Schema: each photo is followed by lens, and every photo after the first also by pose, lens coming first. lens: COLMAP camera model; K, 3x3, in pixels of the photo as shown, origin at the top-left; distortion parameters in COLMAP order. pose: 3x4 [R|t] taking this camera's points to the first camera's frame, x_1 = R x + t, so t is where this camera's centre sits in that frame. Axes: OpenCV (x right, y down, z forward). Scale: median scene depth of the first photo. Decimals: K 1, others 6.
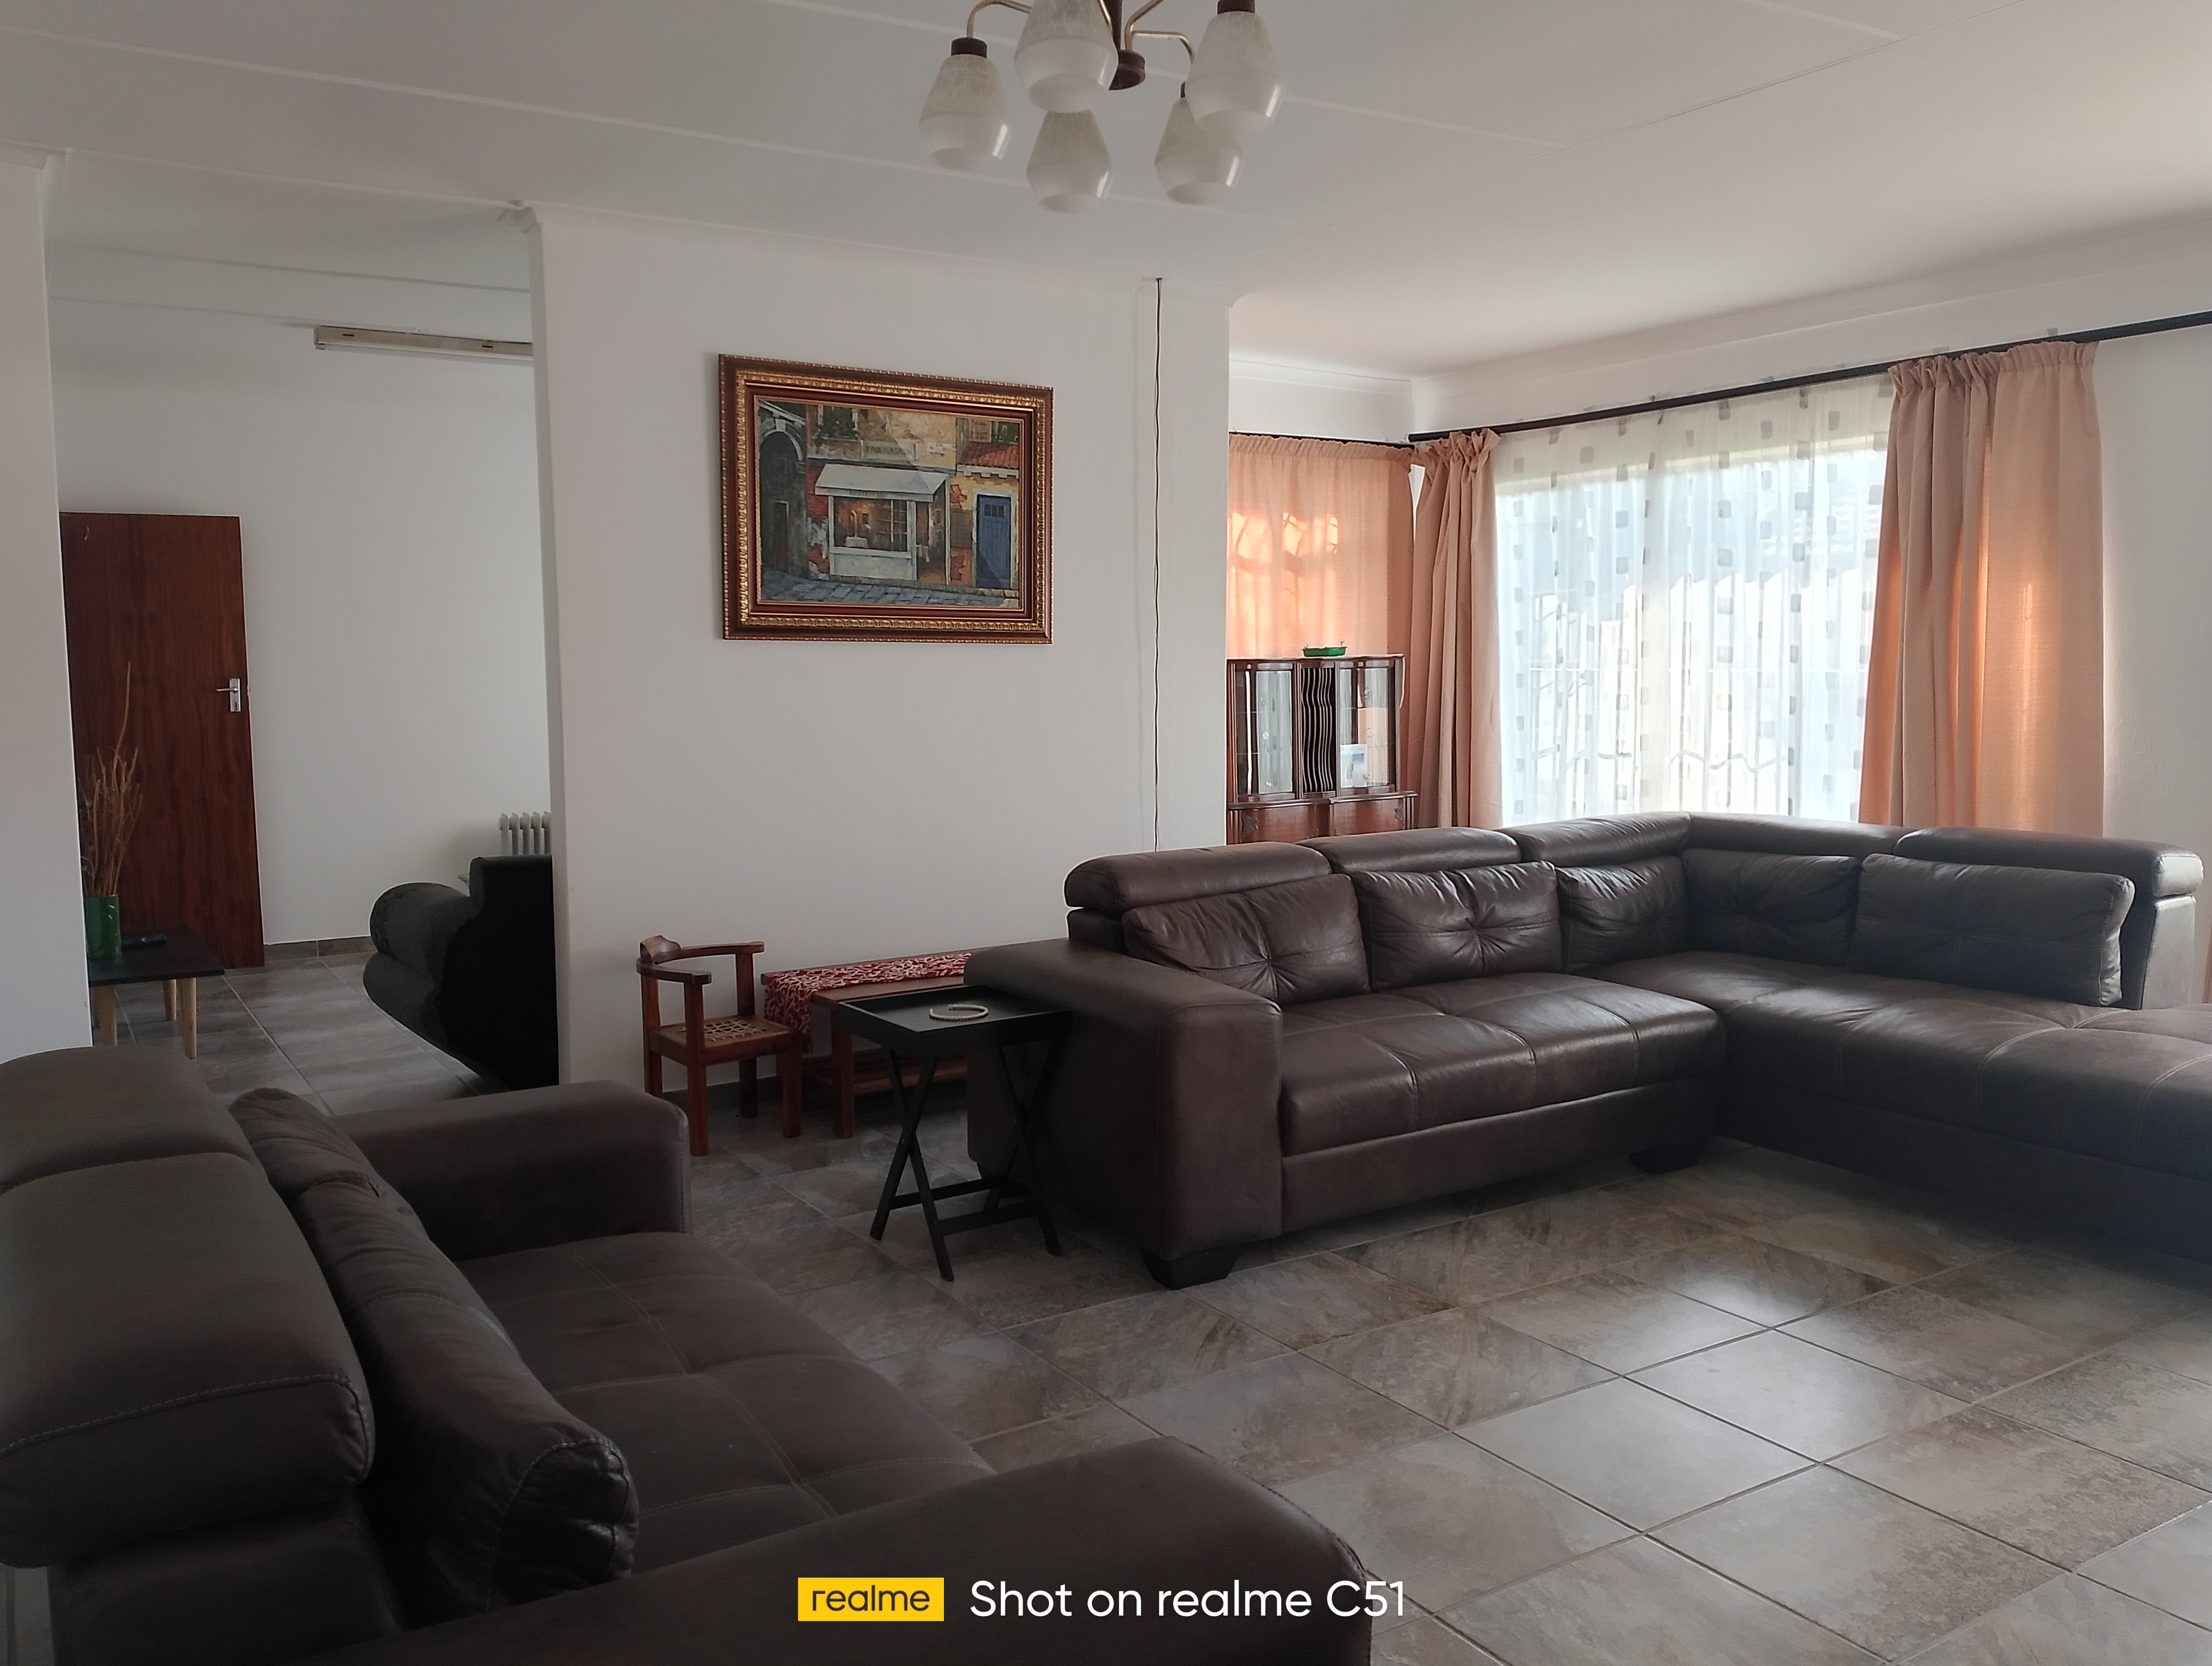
lens RADIAL K [[1803.6, 0, 1102.6], [0, 1803.6, 828.3], [0, 0, 1]] dist [0.067642, -0.126801]
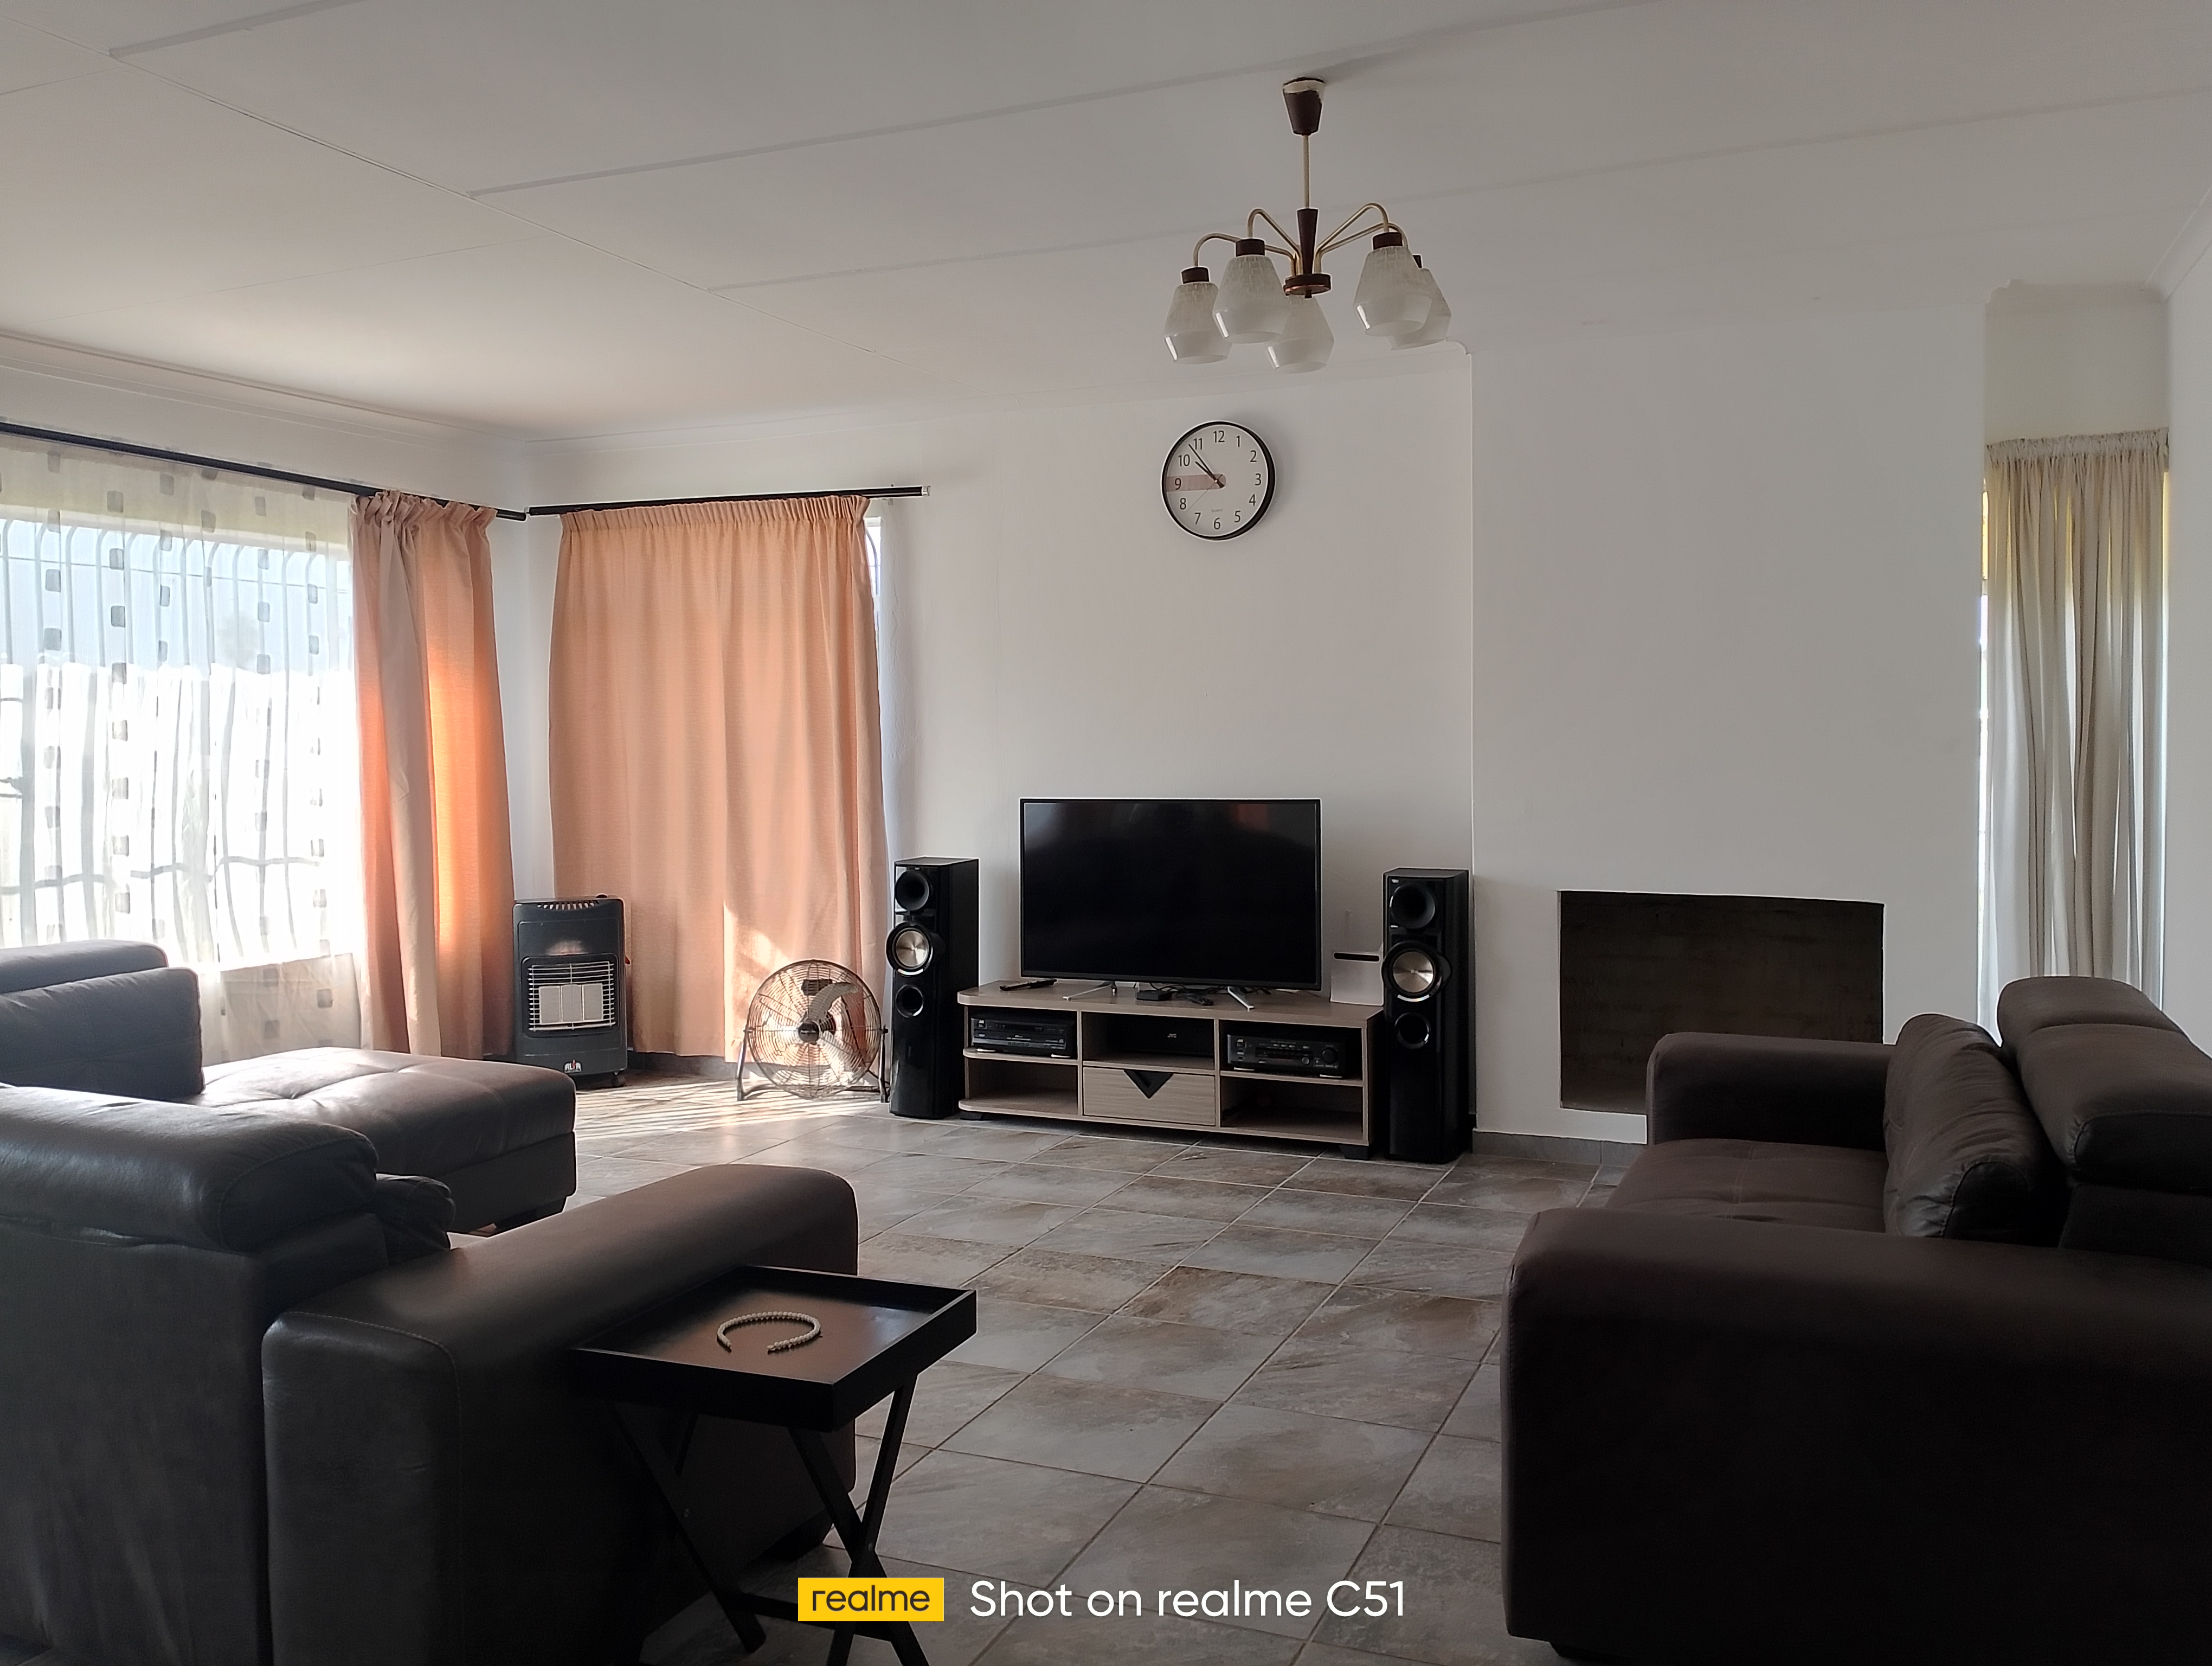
lens RADIAL K [[1803.6, 0, 1099.3], [0, 1803.6, 825.9], [0, 0, 1]] dist [0.067642, -0.126801]
pose [[-0.568473, -0.032189, 0.822072, -0.810675], [0.097583, 0.989542, 0.106225, -0.160419], [-0.816894, 0.140606, -0.559387, 1.546149]]
